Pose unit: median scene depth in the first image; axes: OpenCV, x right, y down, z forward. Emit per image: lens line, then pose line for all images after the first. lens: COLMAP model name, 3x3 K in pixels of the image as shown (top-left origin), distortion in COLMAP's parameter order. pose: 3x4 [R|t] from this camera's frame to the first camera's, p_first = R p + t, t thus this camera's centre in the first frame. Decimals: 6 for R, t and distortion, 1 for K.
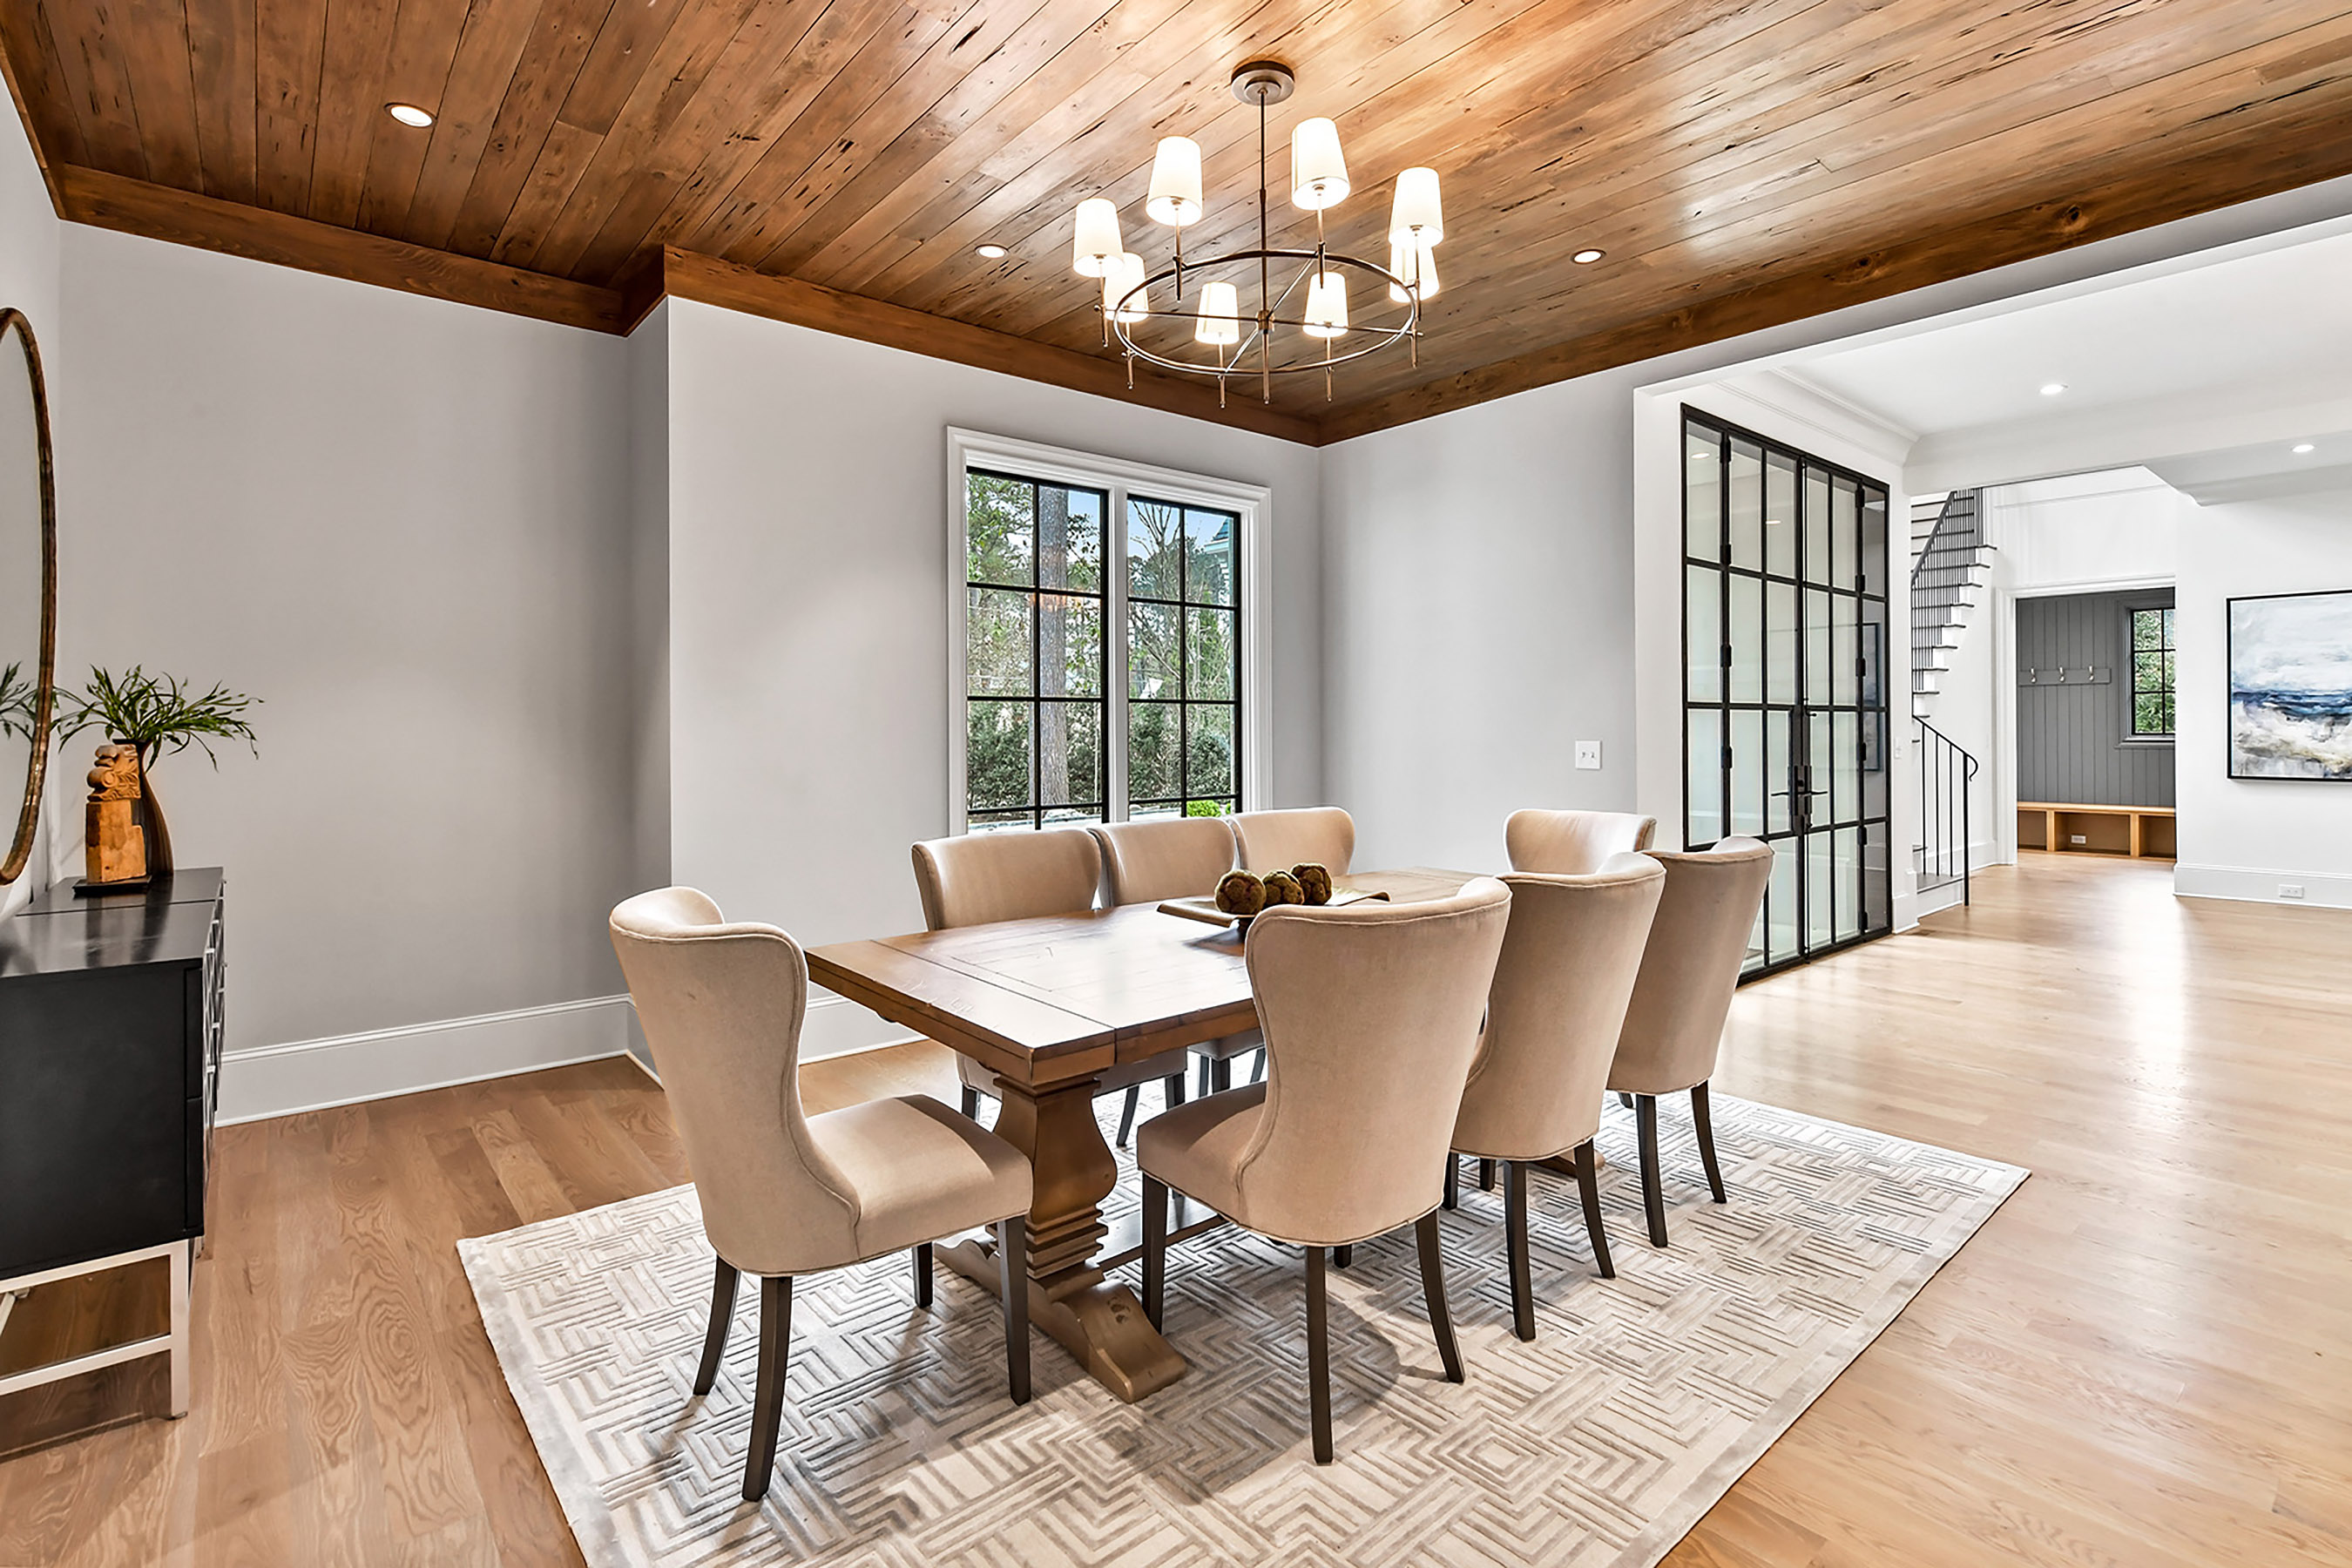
lens RADIAL K [[1095.2, 0, 1176.0], [0, 1095.2, 784.0], [0, 0, 1]] dist [0.001443, 0.000201]
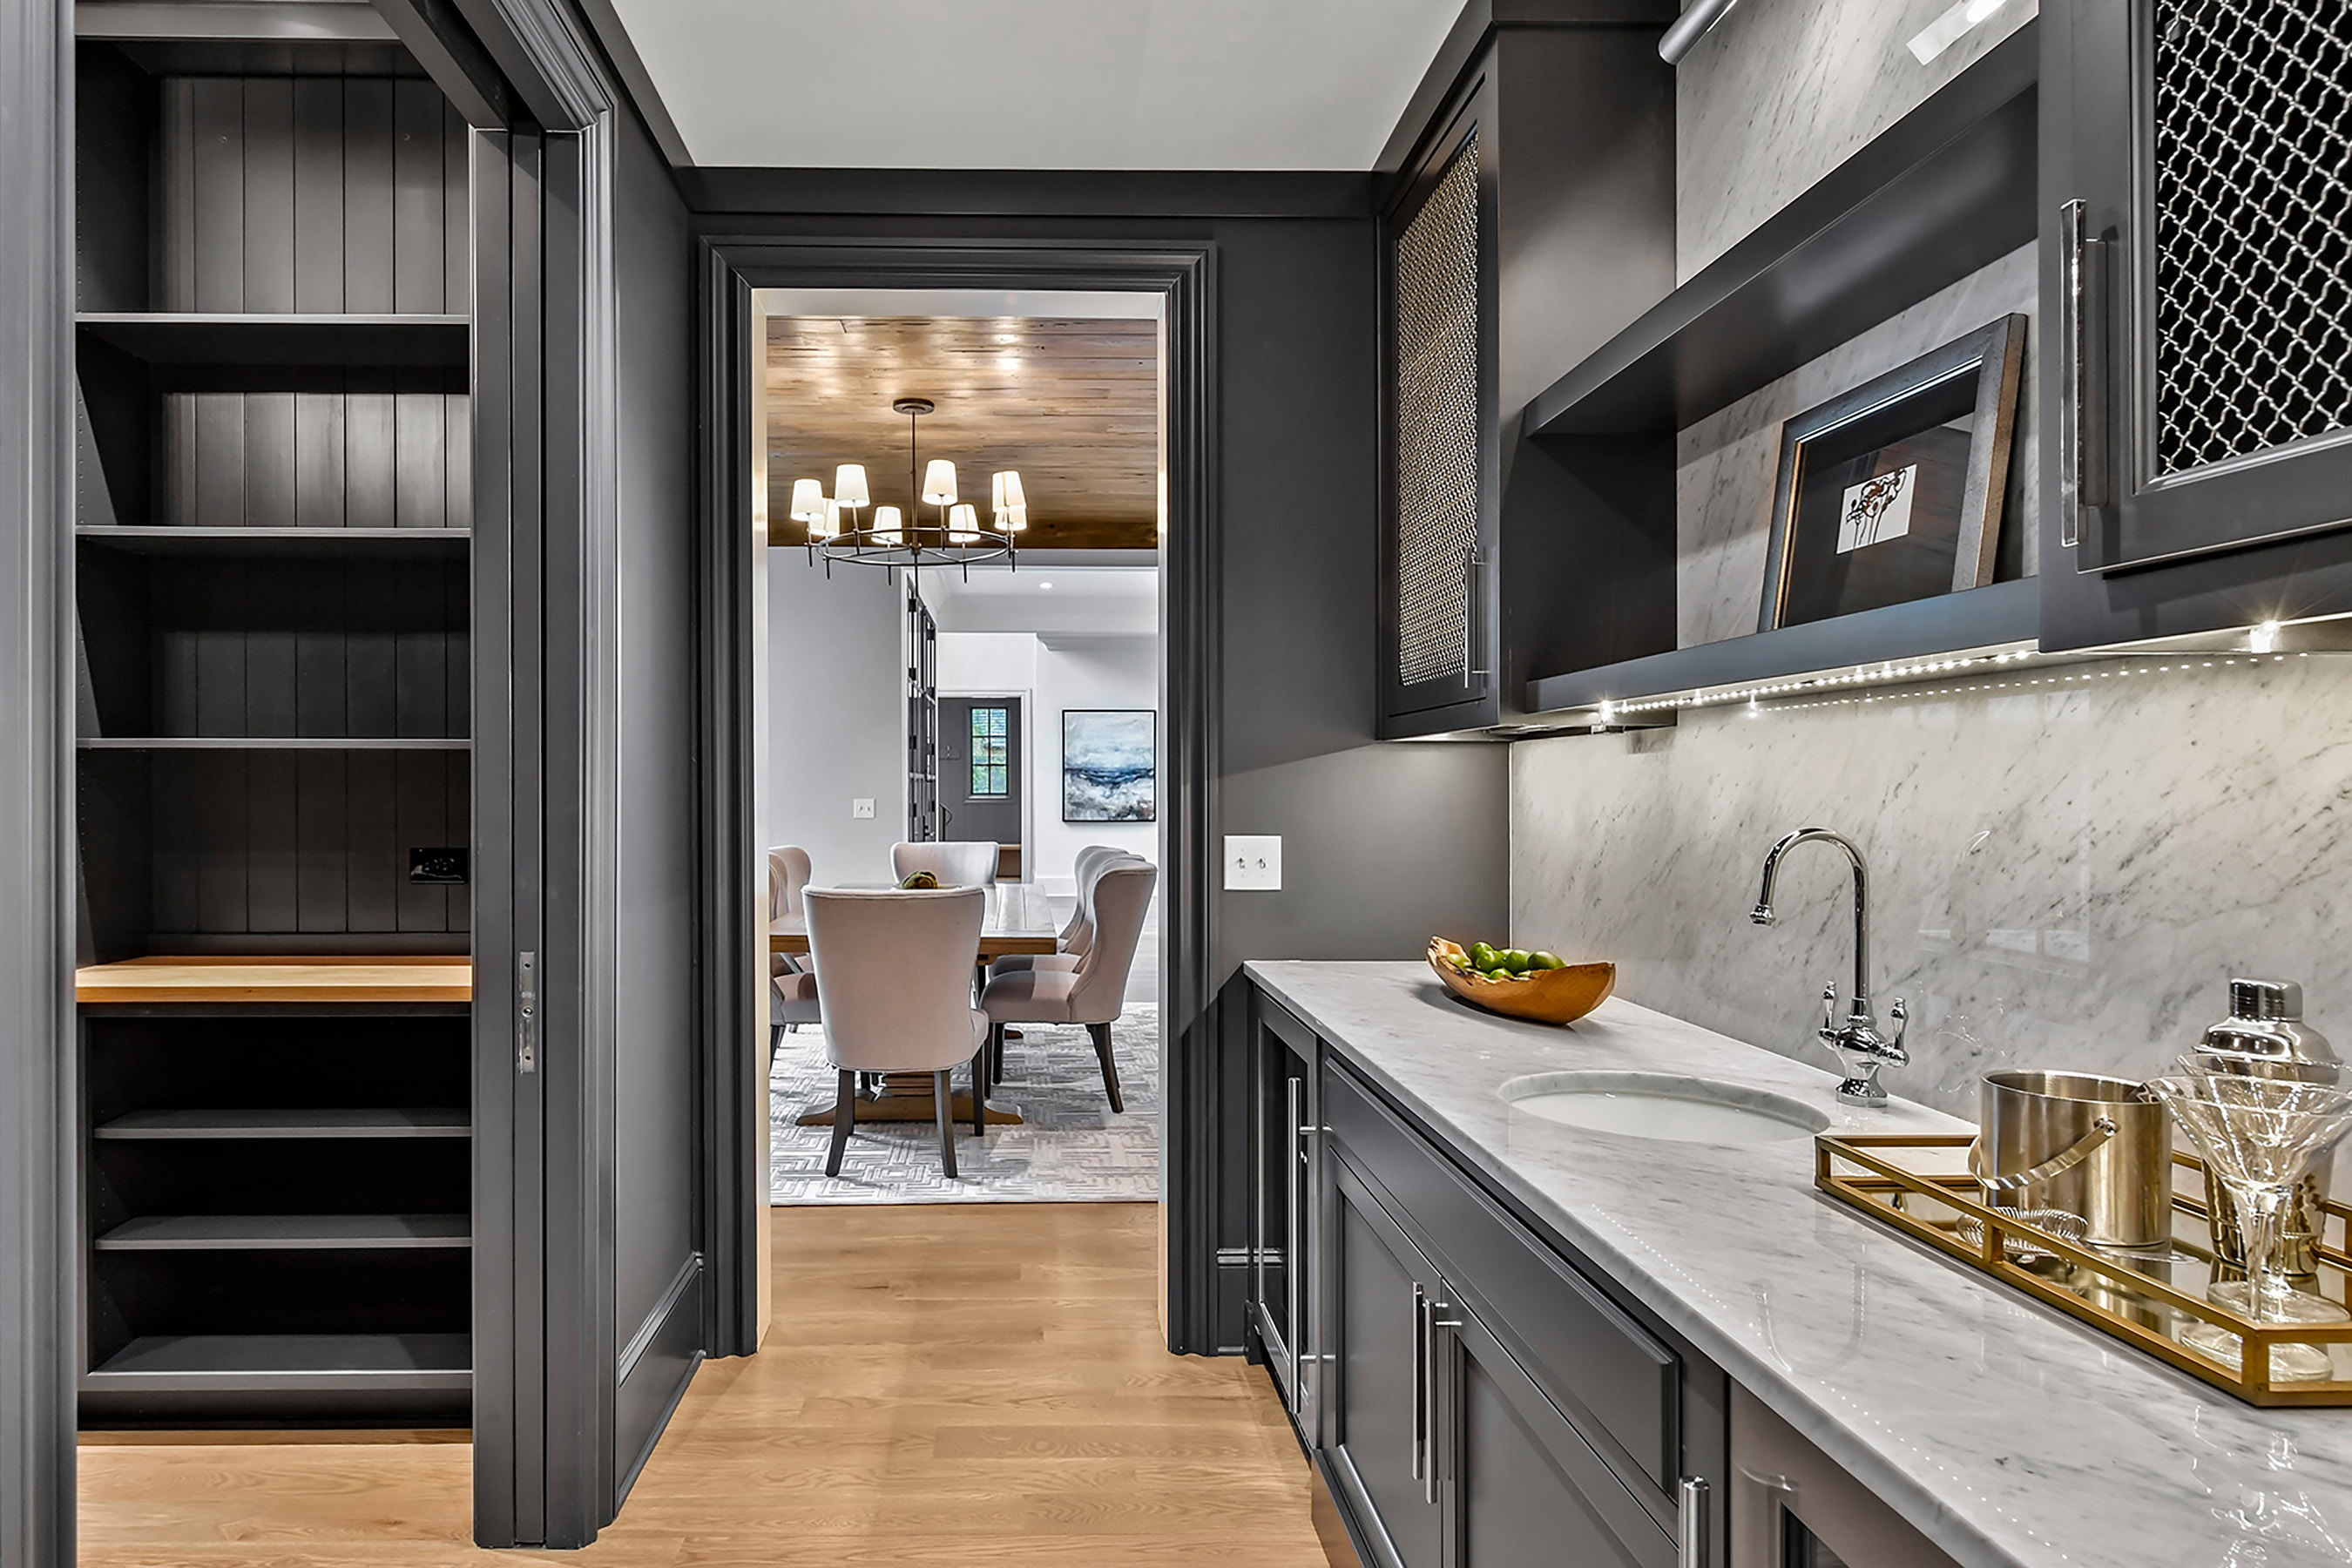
lens RADIAL K [[1268.1, 0, 1176.0], [0, 1268.1, 784.0], [0, 0, 1]] dist [-0.000027, -0.000009]
pose [[0.546018, 0.003490, 0.837766, -0.528846], [0.045539, 0.998389, -0.033840, 0.010504], [-0.836535, 0.056628, 0.544980, -0.155443]]
